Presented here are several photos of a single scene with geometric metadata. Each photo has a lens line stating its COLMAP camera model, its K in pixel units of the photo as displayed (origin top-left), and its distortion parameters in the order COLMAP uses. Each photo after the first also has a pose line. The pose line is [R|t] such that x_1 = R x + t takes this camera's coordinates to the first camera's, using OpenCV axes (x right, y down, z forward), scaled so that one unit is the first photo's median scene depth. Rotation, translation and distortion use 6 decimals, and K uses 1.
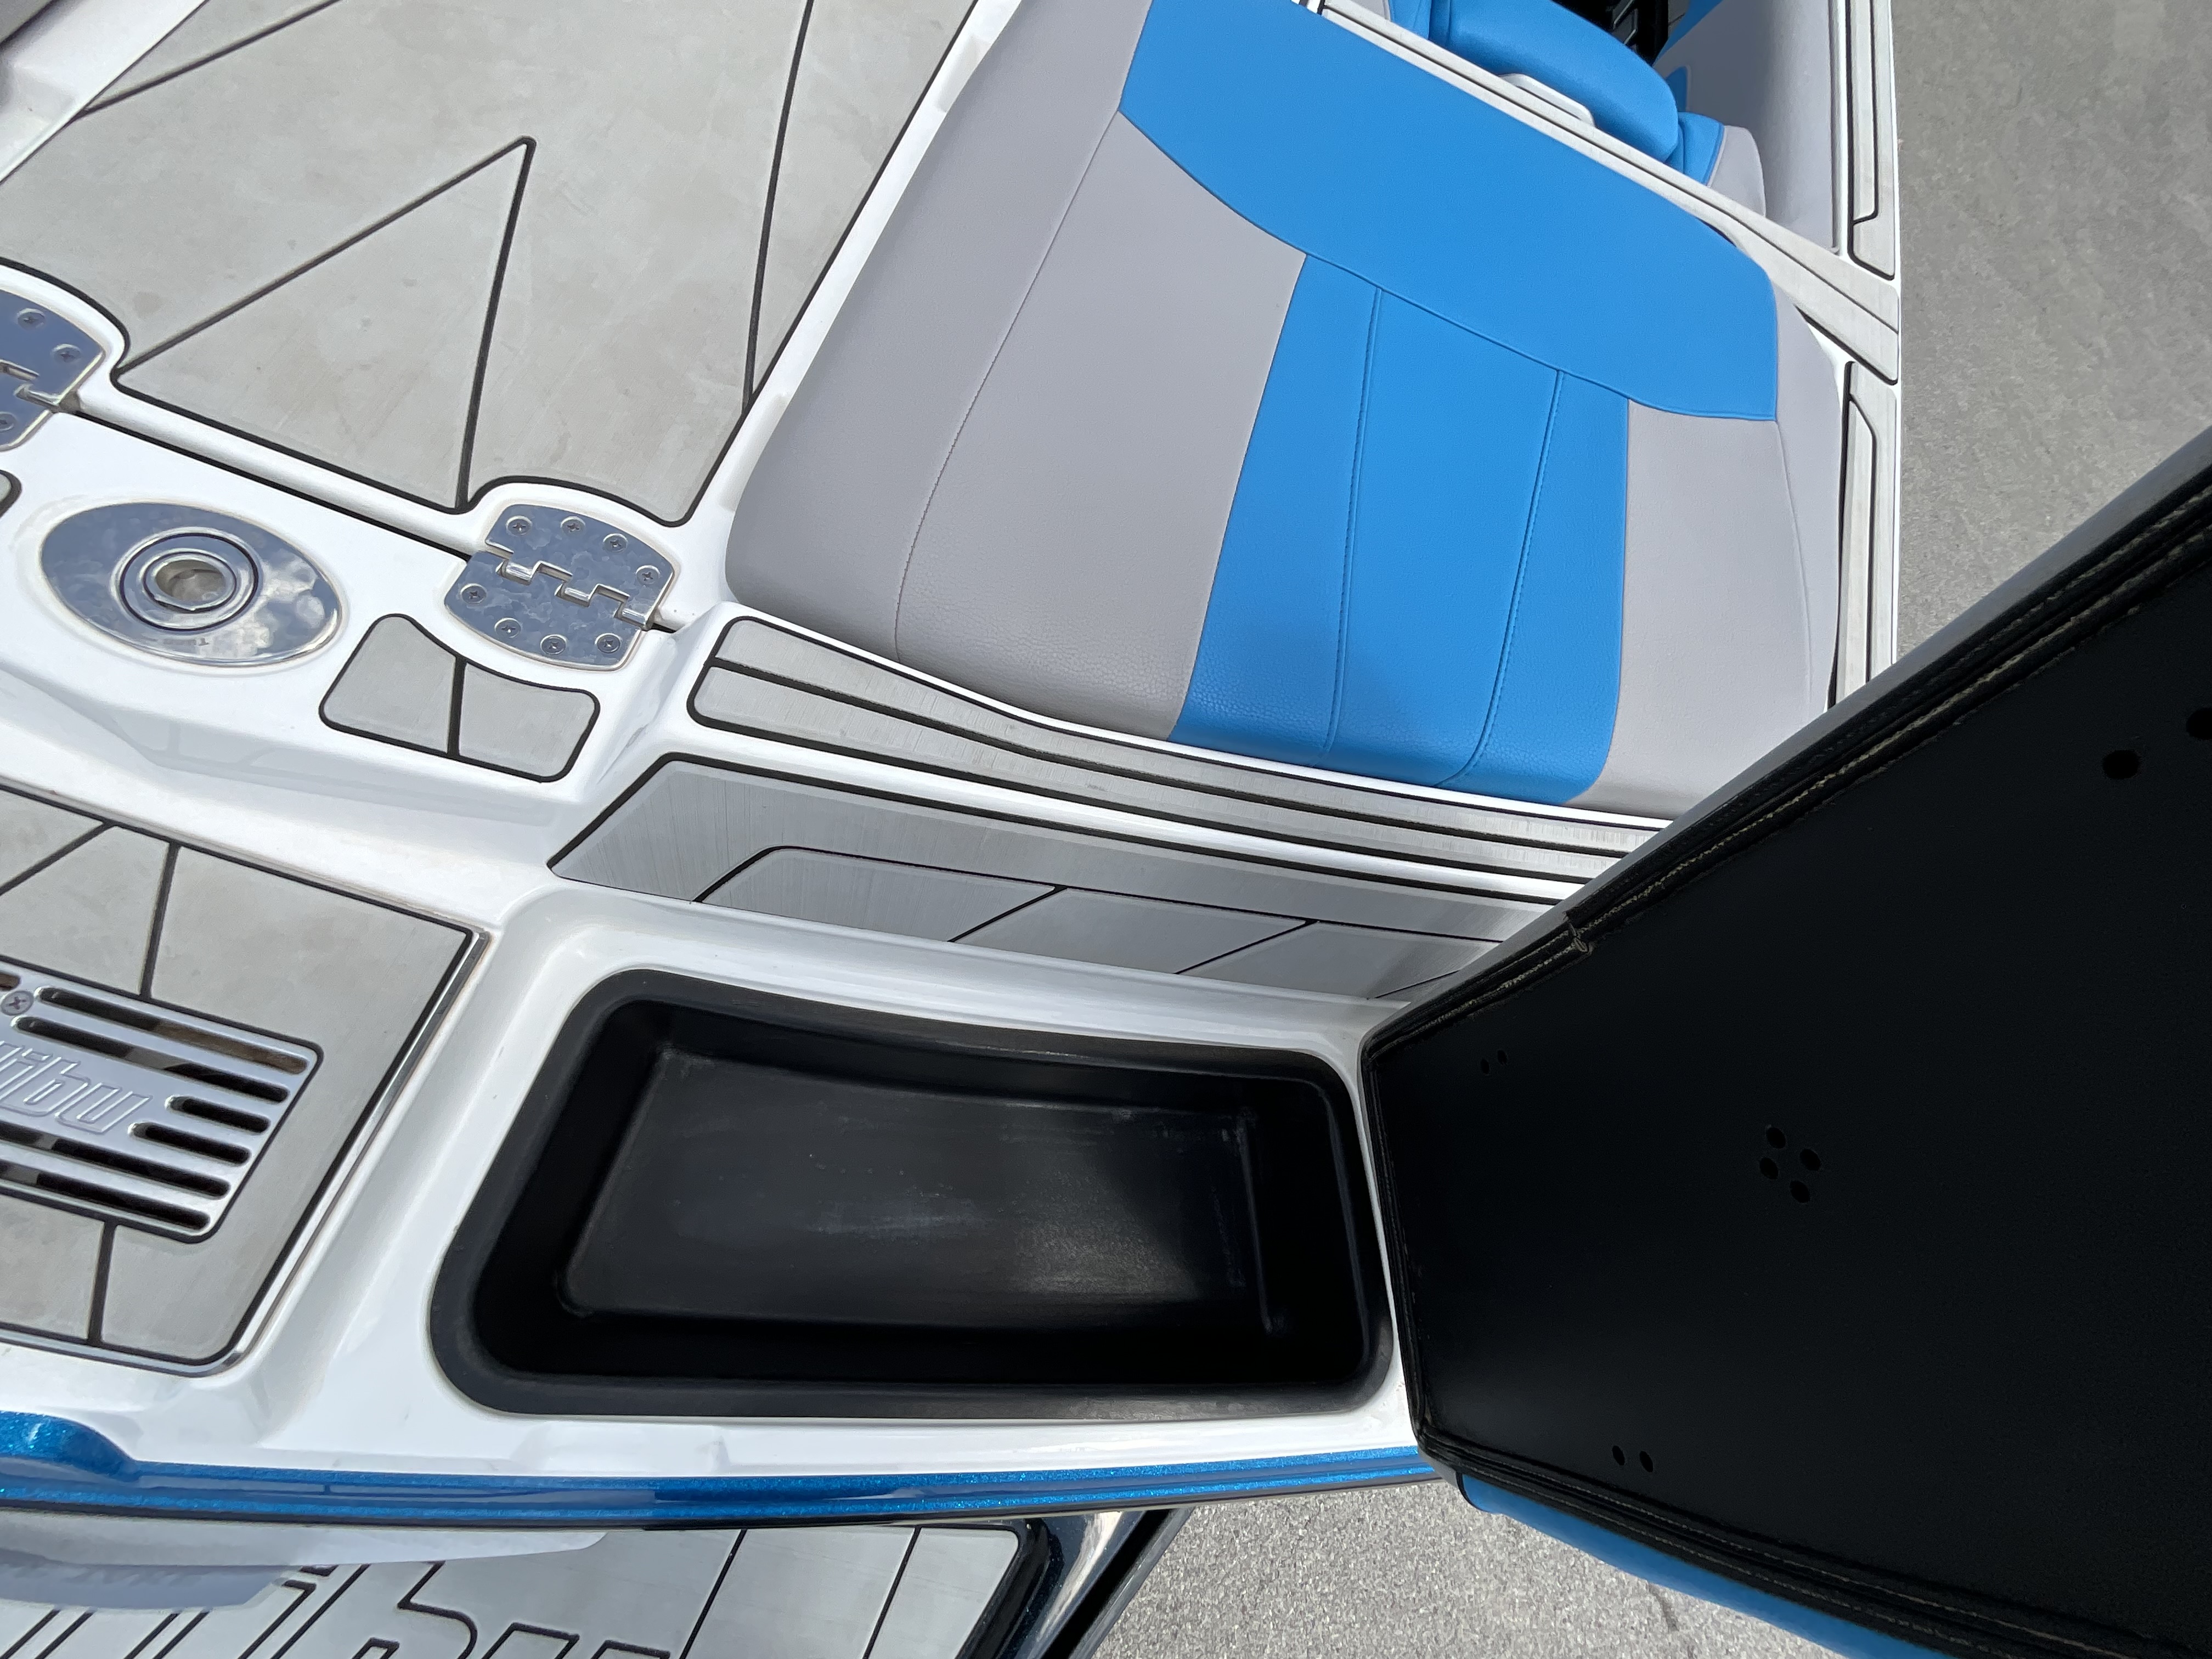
lens RADIAL K [[890.1, 0, 1102.4], [0, 890.1, 839.0], [0, 0, 1]] dist [0.007468, -0.004478]
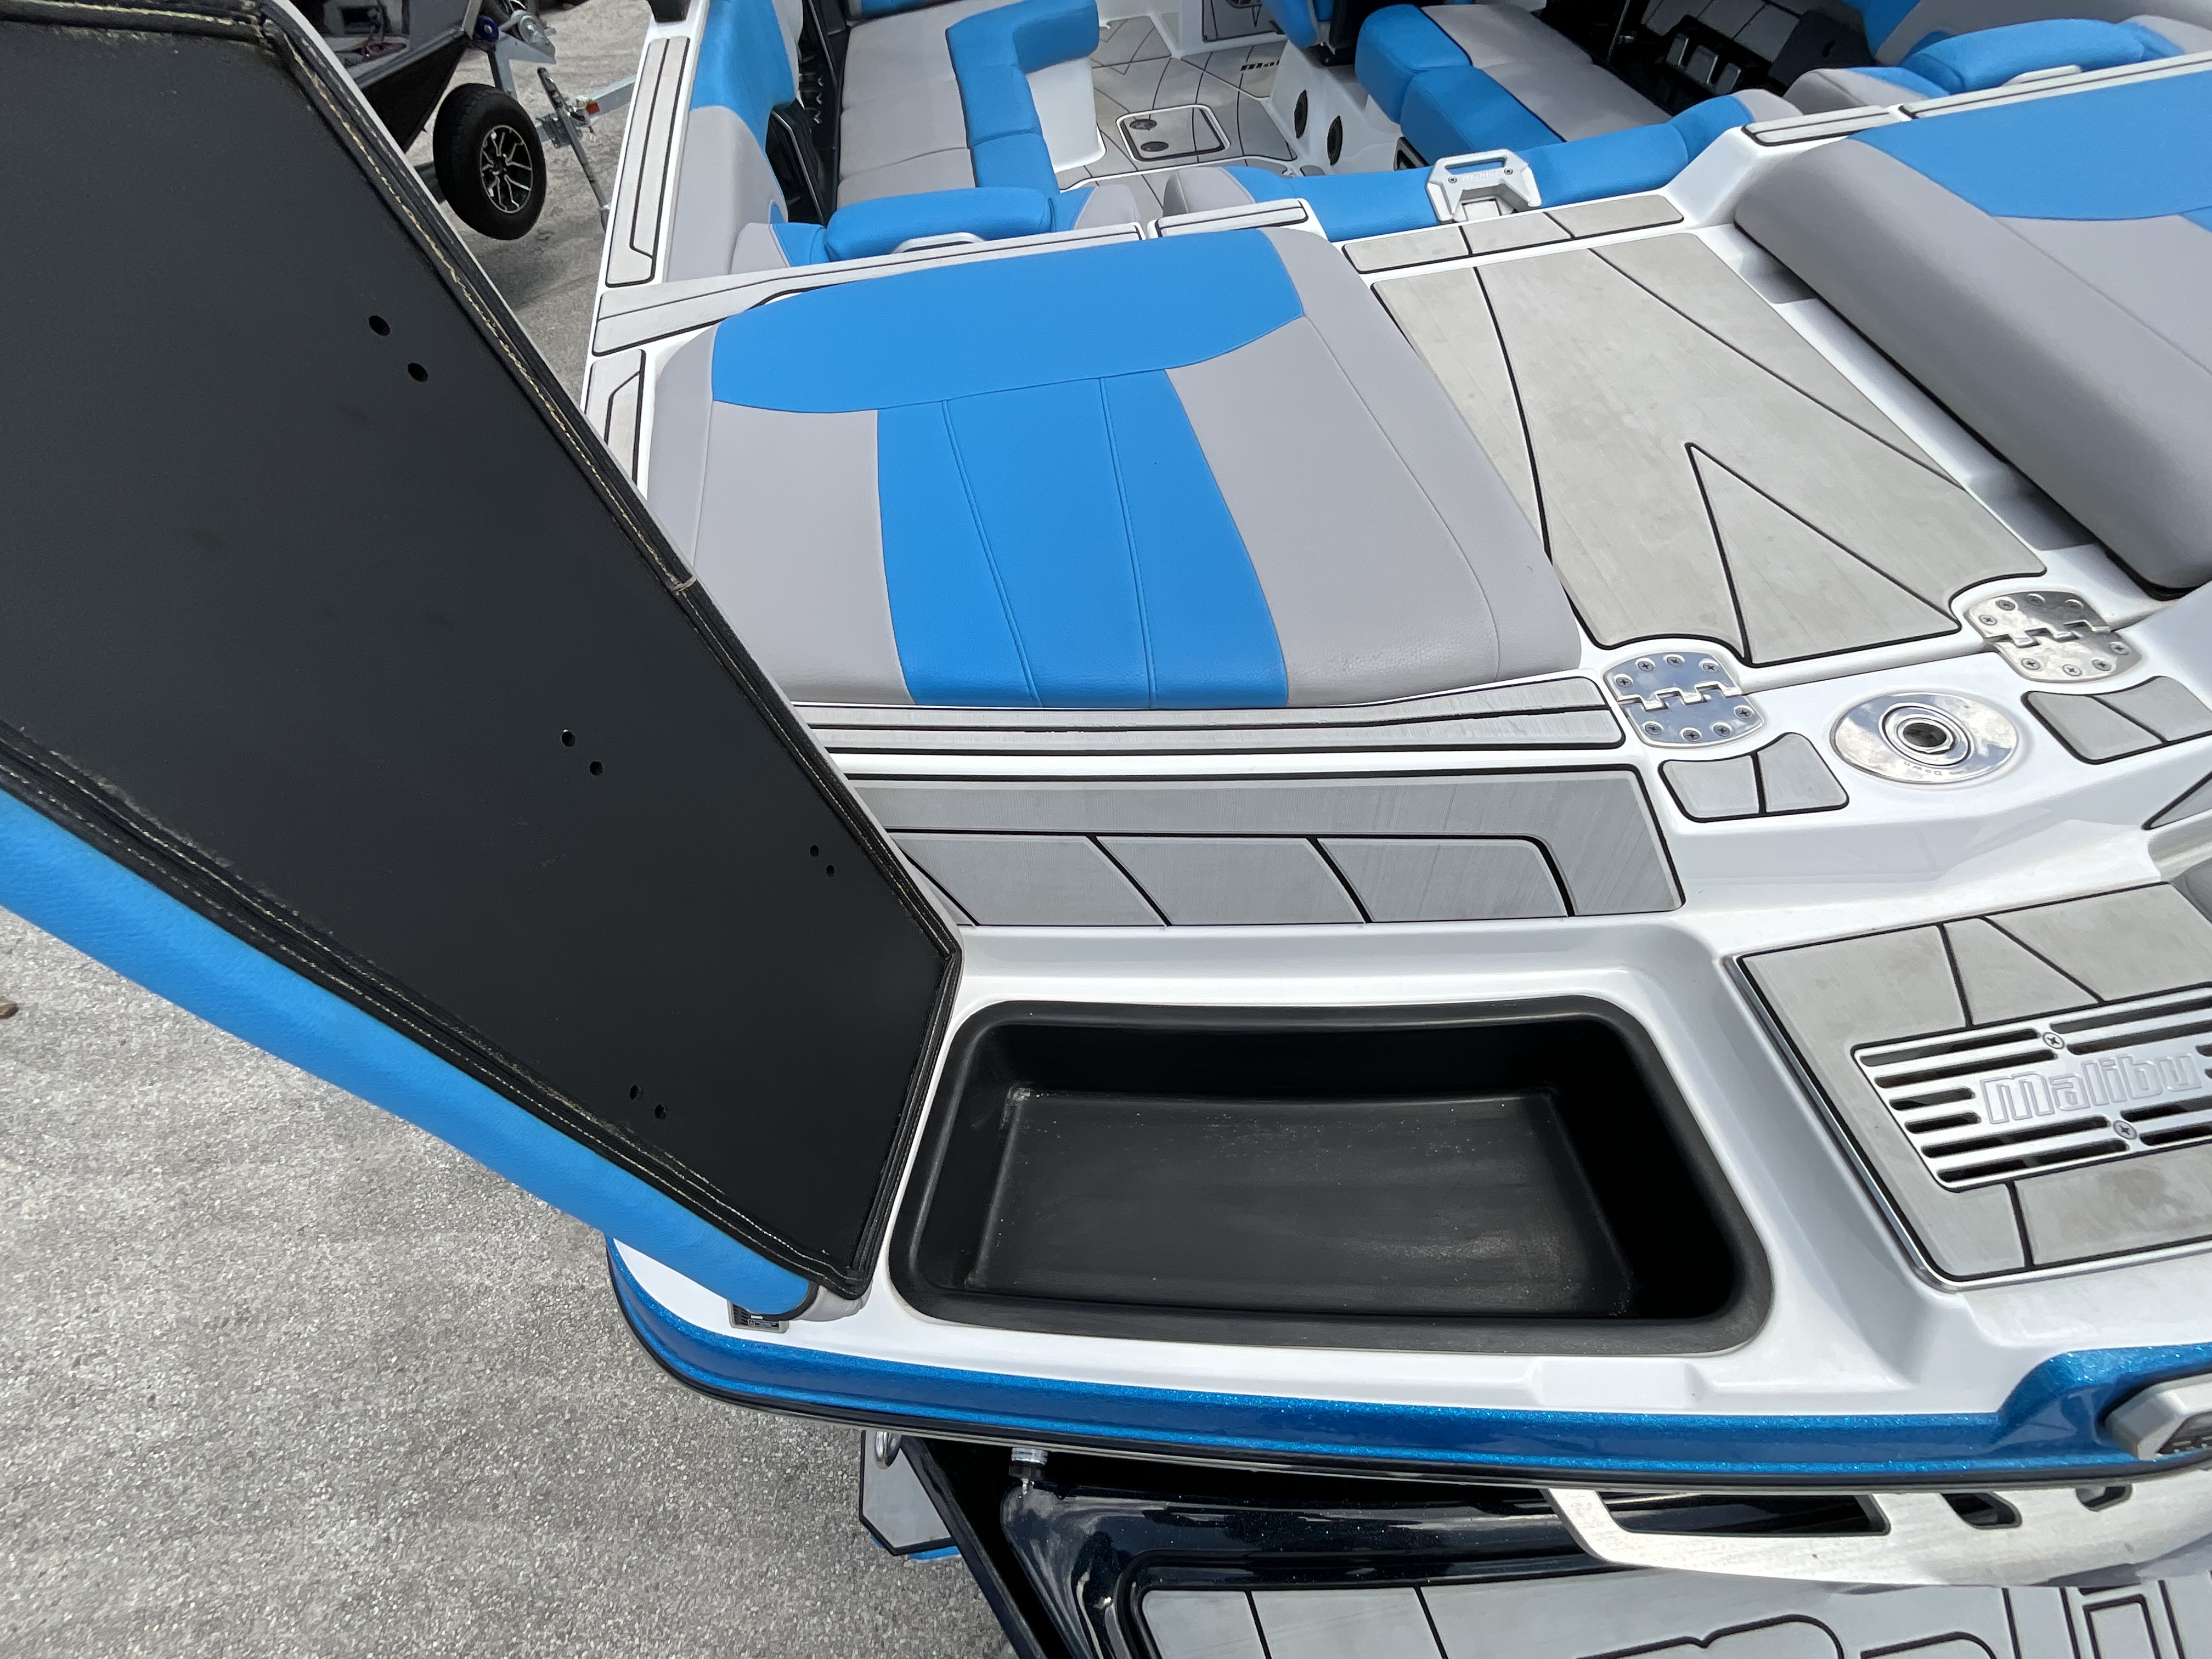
lens RADIAL K [[885.2, 0, 1102.2], [0, 885.2, 825.1], [0, 0, 1]] dist [0.001772, -0.003267]
pose [[0.853632, -0.515913, -0.071743, -1.547601], [0.489614, 0.841748, -0.227463, -0.359143], [0.177740, 0.159043, 0.971140, -0.455071]]
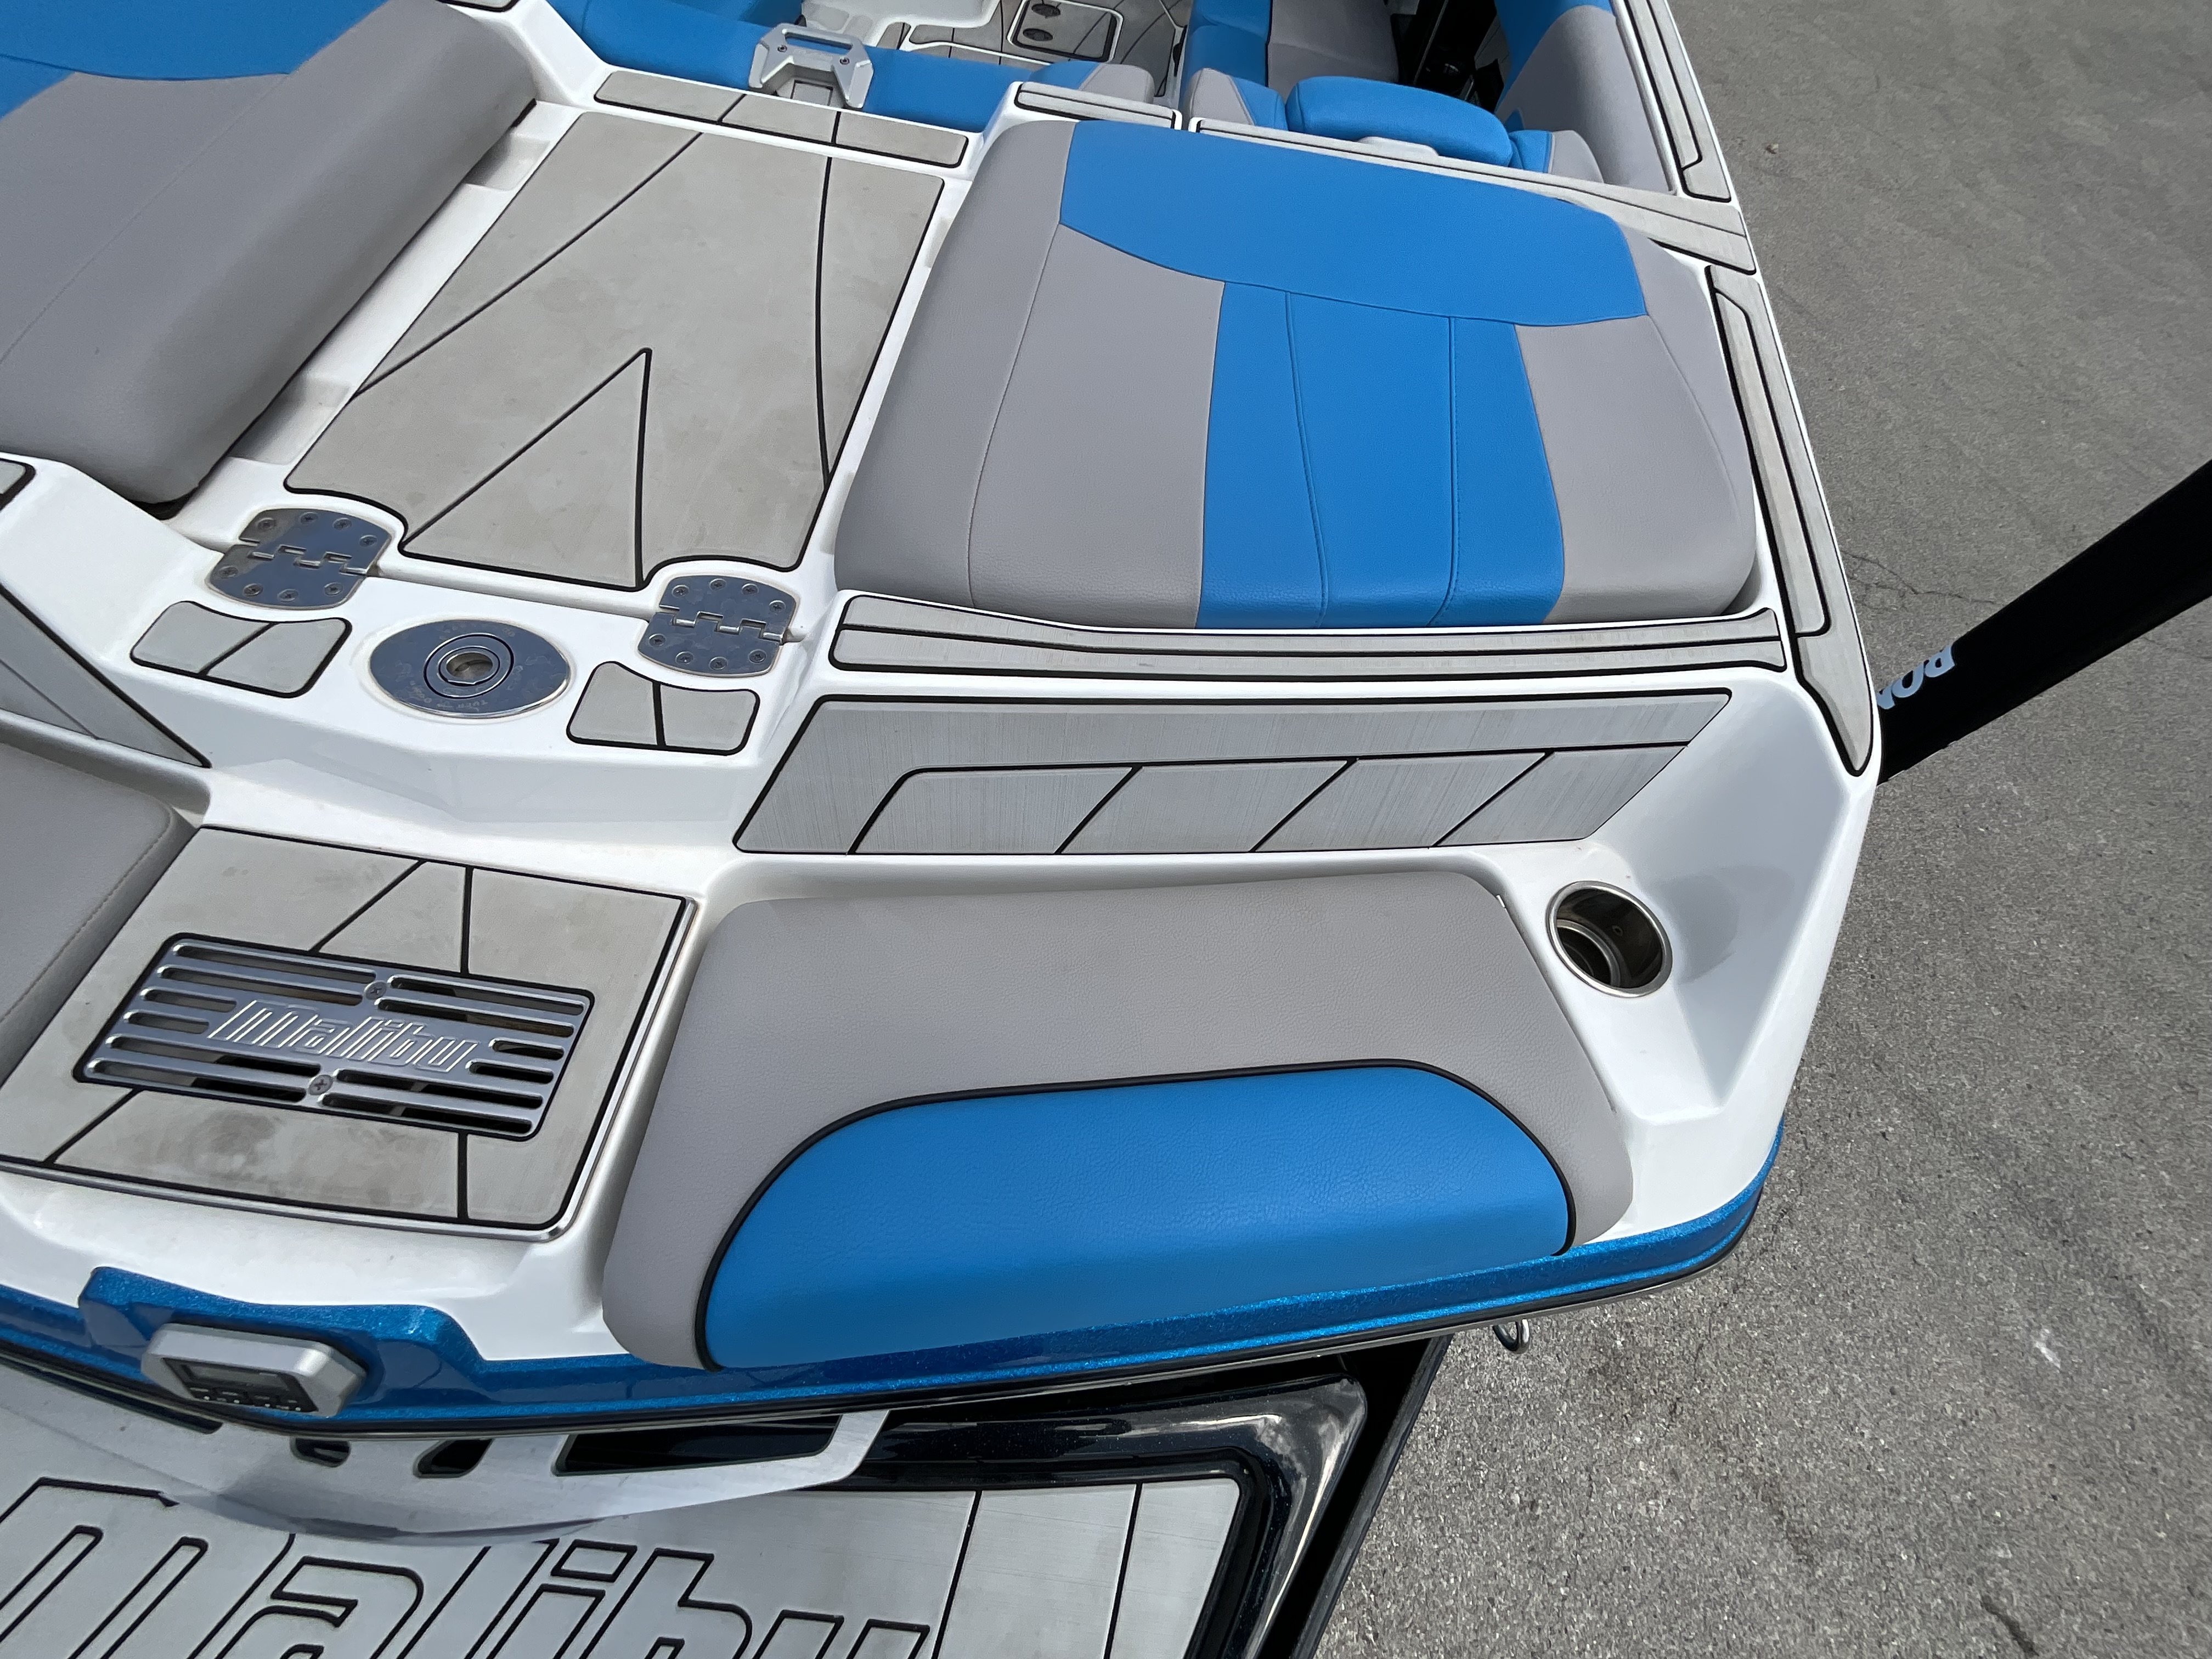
lens RADIAL K [[885.2, 0, 1102.2], [0, 885.2, 825.1], [0, 0, 1]] dist [0.001772, -0.003267]
pose [[0.974334, -0.215390, -0.065423, -0.025327], [0.202645, 0.965804, -0.161733, 0.261853], [0.098021, 0.144324, 0.984664, -0.150332]]
